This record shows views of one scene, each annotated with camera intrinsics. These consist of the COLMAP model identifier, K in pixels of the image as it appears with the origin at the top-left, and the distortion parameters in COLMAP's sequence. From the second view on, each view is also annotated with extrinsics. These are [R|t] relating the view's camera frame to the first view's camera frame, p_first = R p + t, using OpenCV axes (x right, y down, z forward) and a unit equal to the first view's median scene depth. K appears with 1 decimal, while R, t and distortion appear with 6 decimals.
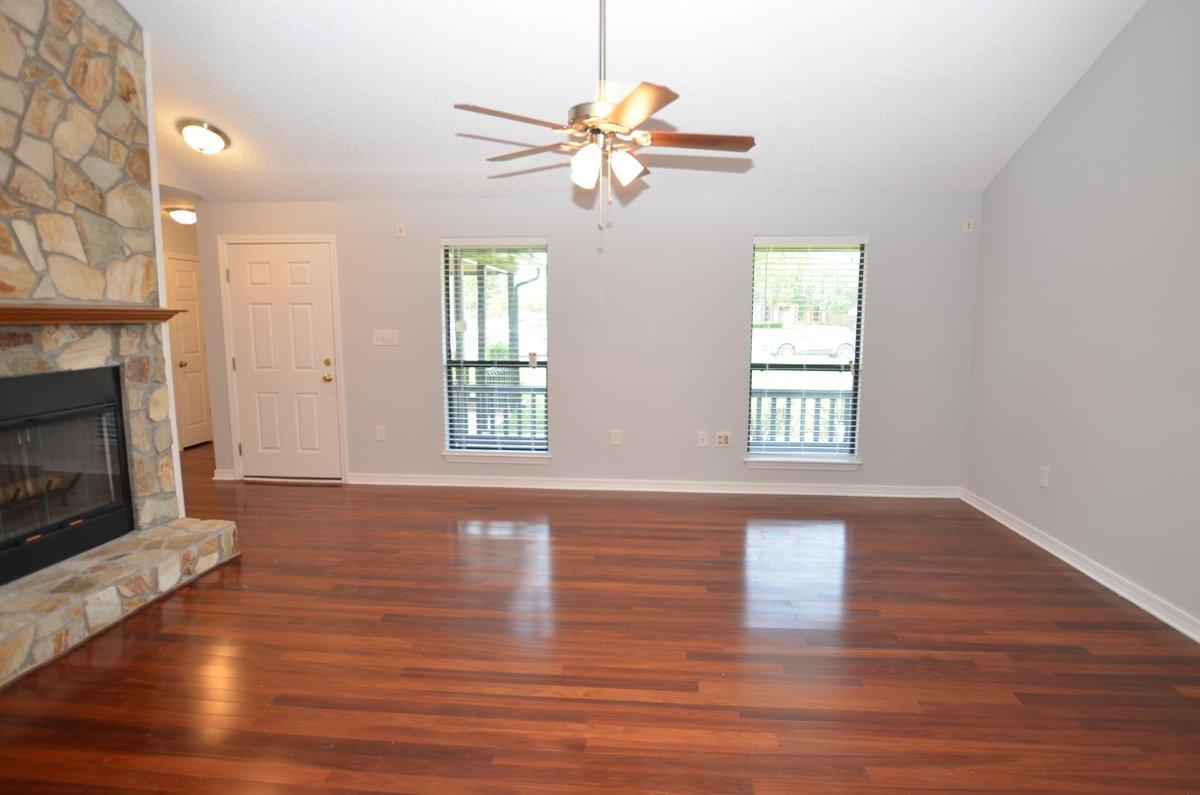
lens RADIAL K [[661.3, 0, 600.0], [0, 661.3, 397.5], [0, 0, 1]] dist [-0.002265, 0.000299]
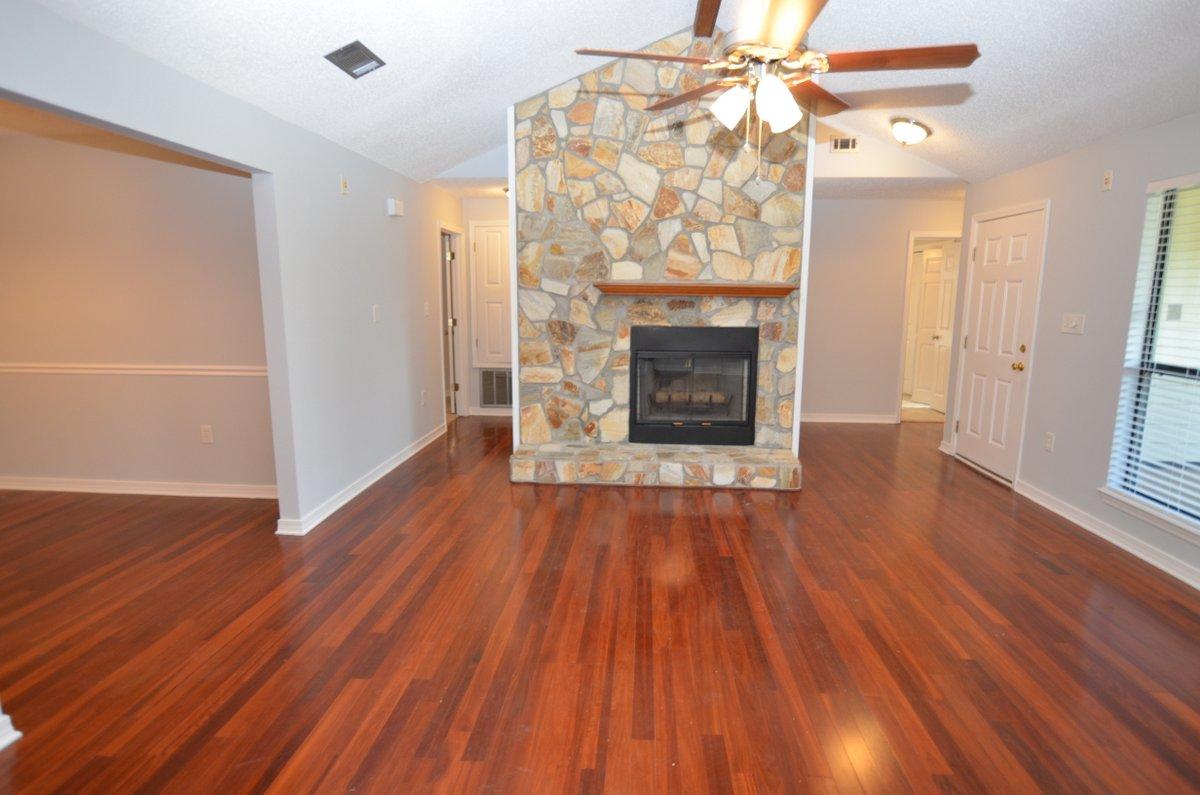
lens RADIAL K [[648.9, 0, 596.7], [0, 648.9, 391.7], [0, 0, 1]] dist [-0.005058, -0.000653]
pose [[0.009718, 0.156494, -0.987631, 0.676377], [-0.134804, 0.978867, 0.153779, -0.082295], [0.990825, 0.131642, 0.030609, 0.656680]]
